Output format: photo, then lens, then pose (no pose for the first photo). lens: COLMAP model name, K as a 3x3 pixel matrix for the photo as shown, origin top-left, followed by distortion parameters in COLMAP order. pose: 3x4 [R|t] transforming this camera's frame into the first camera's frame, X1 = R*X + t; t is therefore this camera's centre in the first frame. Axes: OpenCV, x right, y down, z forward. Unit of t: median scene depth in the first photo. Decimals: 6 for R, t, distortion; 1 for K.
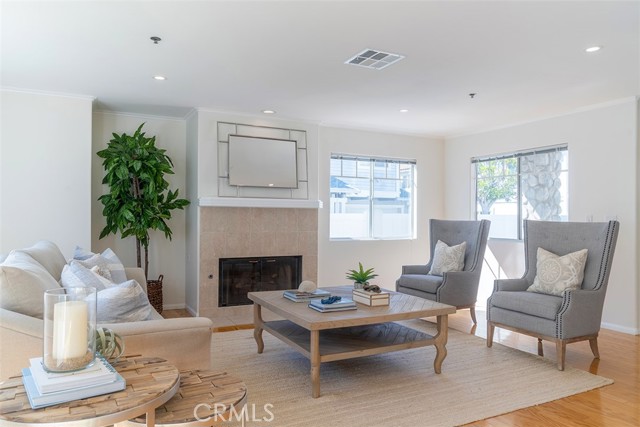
lens RADIAL K [[449.2, 0, 320.0], [0, 449.2, 213.5], [0, 0, 1]] dist [-0.000439, -0.000216]
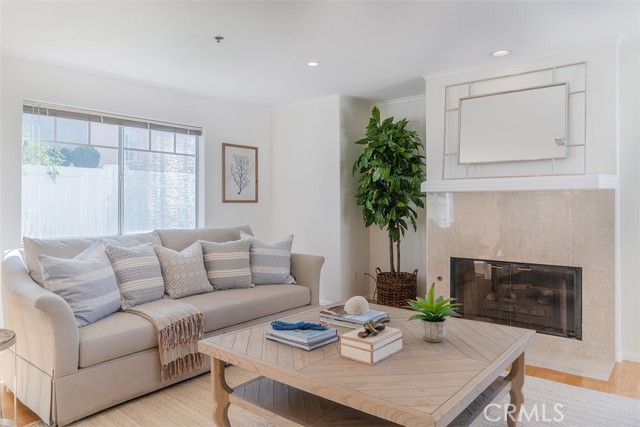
lens RADIAL K [[444.6, 0, 319.9], [0, 444.6, 198.1], [0, 0, 1]] dist [-0.001785, -0.000596]
pose [[0.397309, -0.018093, -0.917507, 0.403140], [0.014498, 0.999805, -0.013437, 0.002545], [0.917570, -0.007964, 0.397493, 0.470807]]
